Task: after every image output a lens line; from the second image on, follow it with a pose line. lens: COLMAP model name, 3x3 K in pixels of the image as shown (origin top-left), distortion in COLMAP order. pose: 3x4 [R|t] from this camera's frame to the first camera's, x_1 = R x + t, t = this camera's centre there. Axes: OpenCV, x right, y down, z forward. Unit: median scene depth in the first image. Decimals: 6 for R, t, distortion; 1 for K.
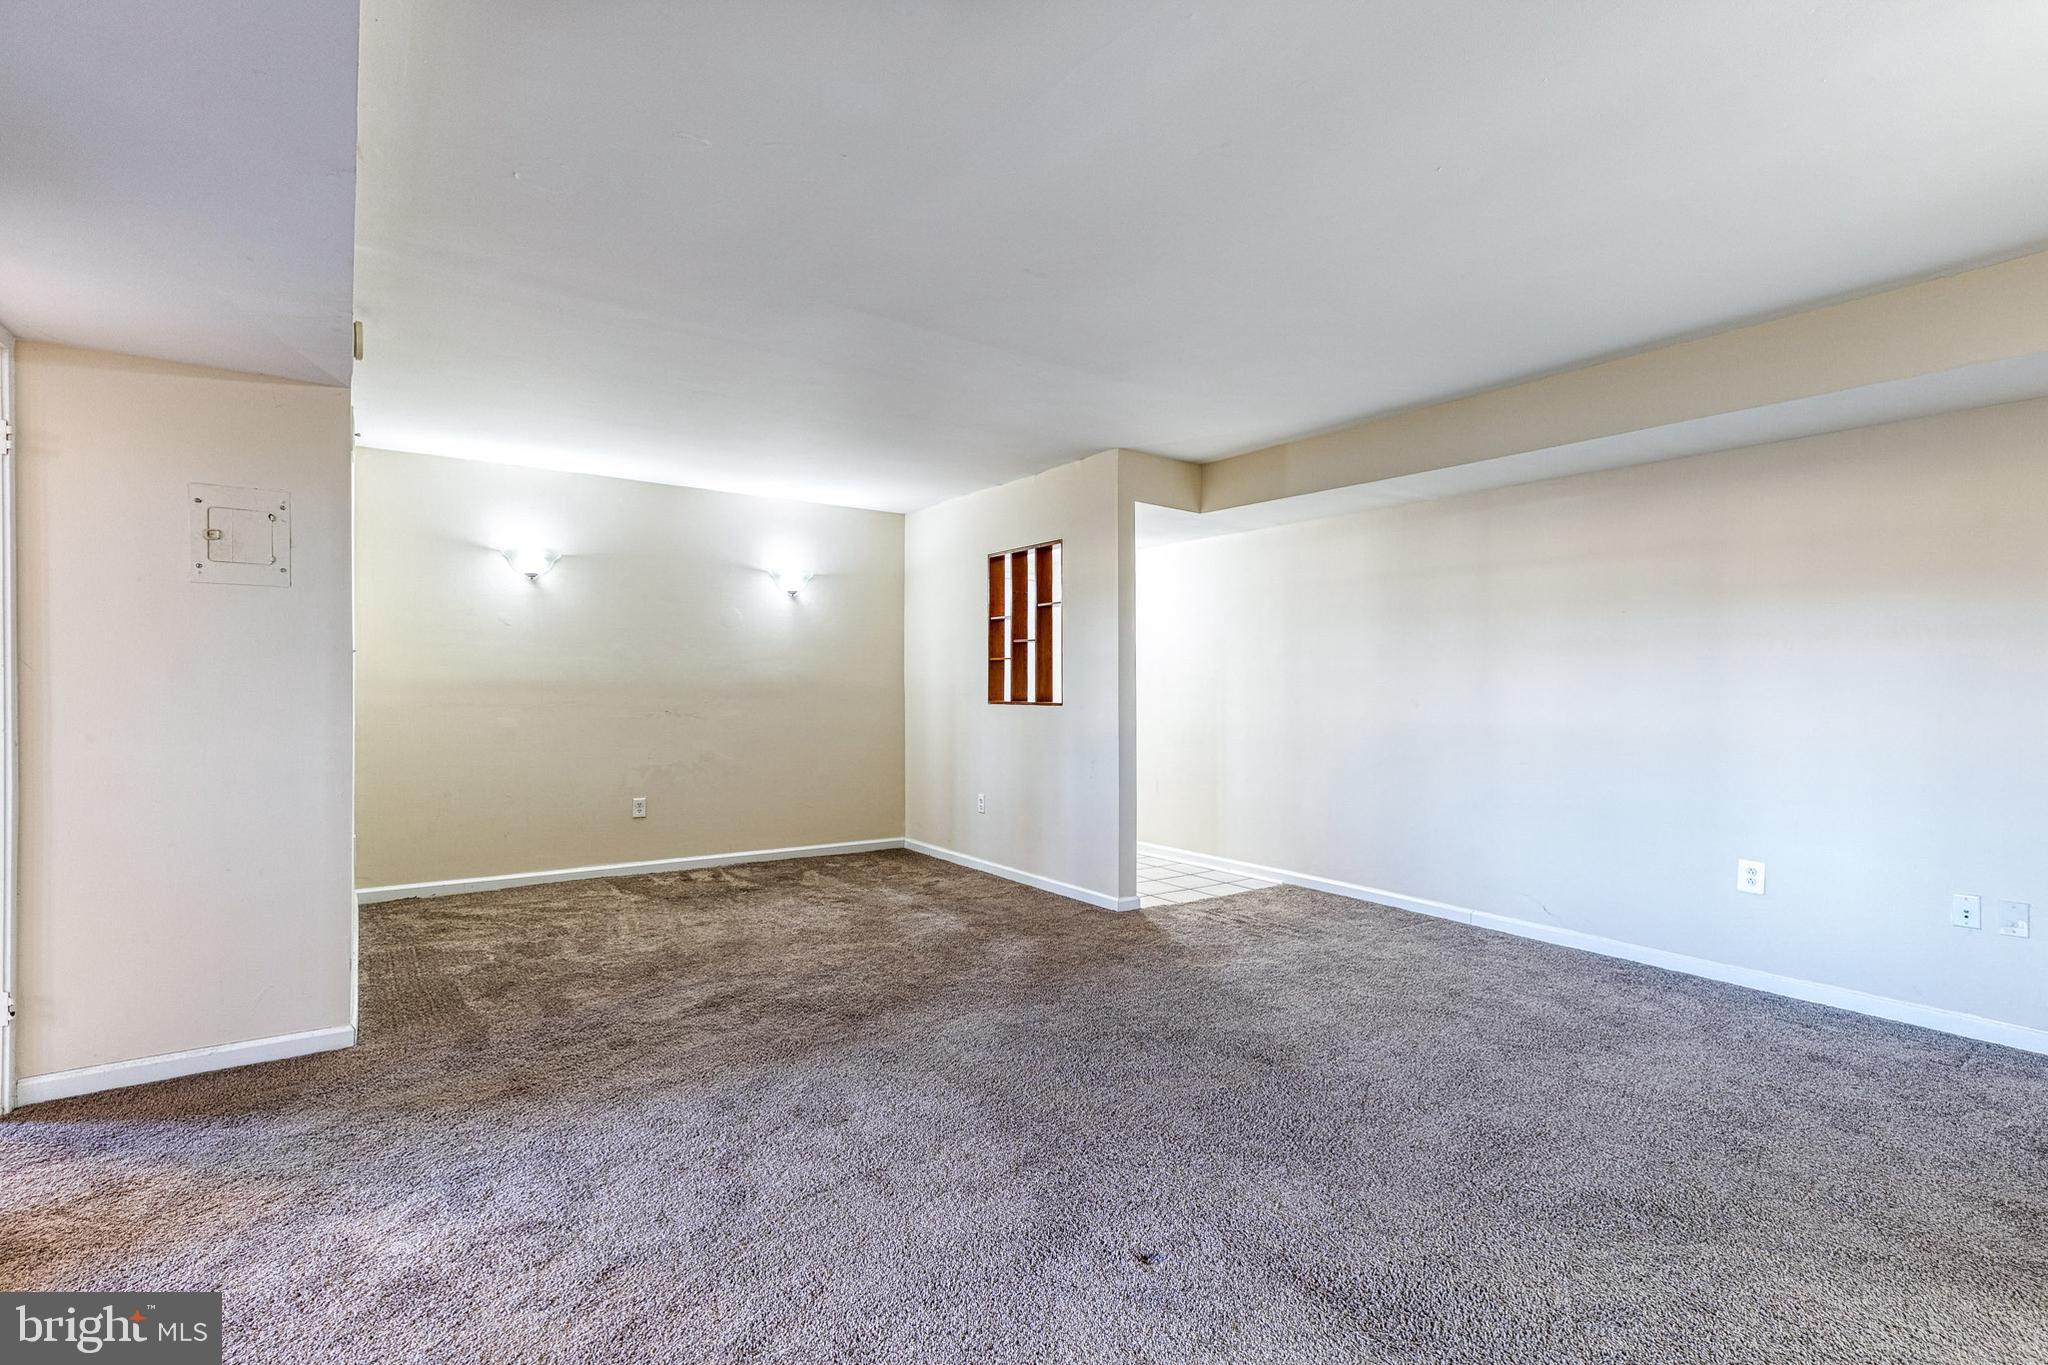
lens RADIAL K [[965.7, 0, 1033.5], [0, 965.7, 700.2], [0, 0, 1]] dist [0.011572, -0.001866]
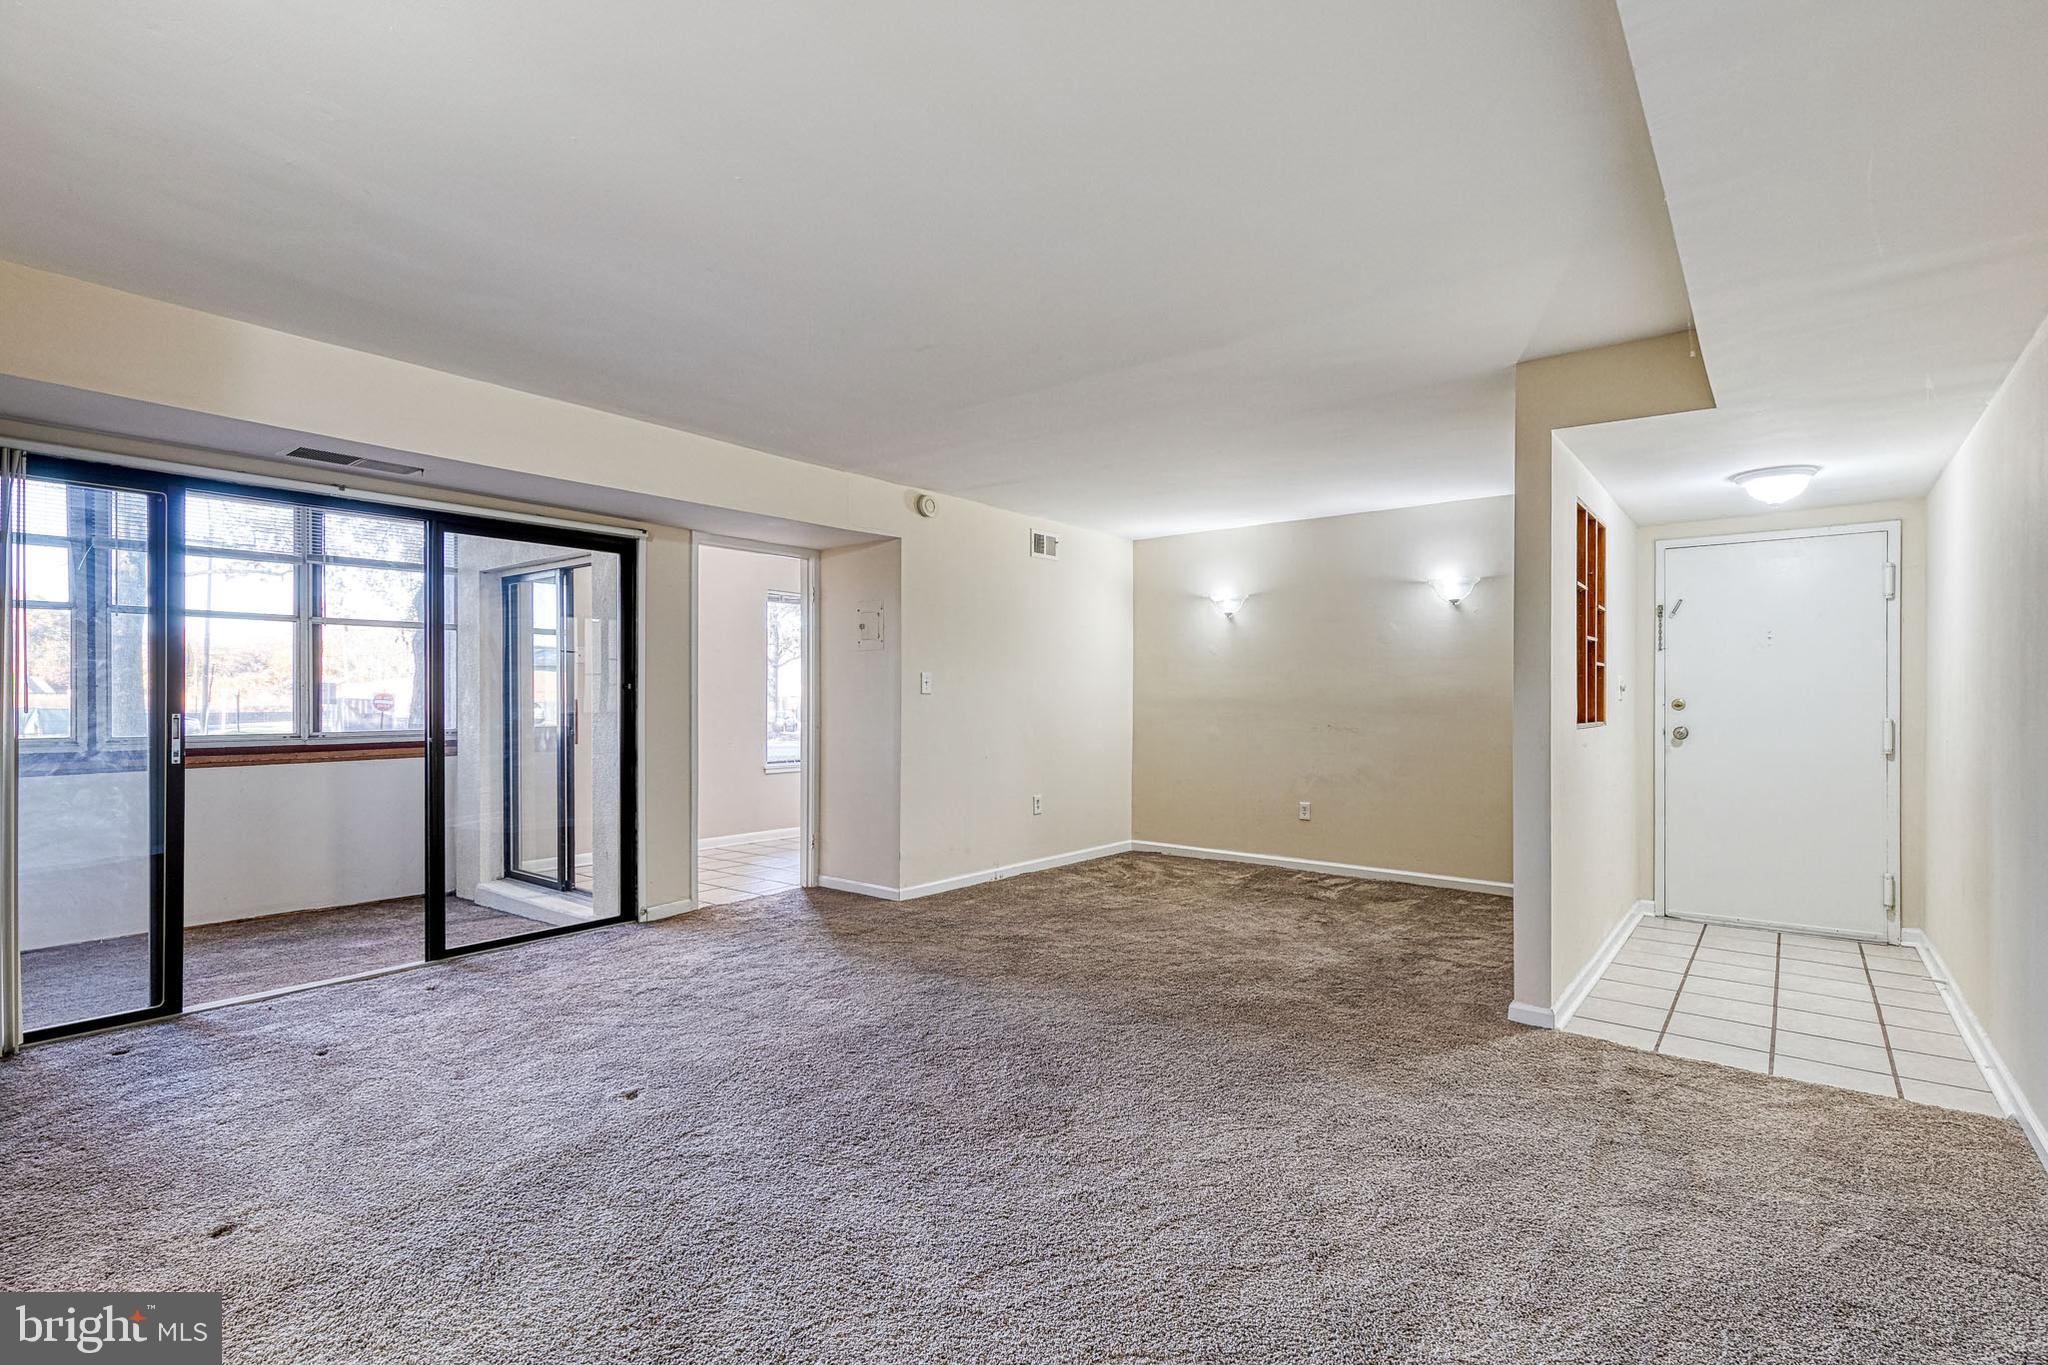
lens RADIAL K [[942.6, 0, 1033.9], [0, 942.6, 694.2], [0, 0, 1]] dist [0.009086, -0.000583]
pose [[0.274775, -0.009929, -0.961457, 0.817060], [-0.014393, 0.999792, -0.014438, -0.004648], [0.961401, 0.017805, 0.274575, 0.585735]]
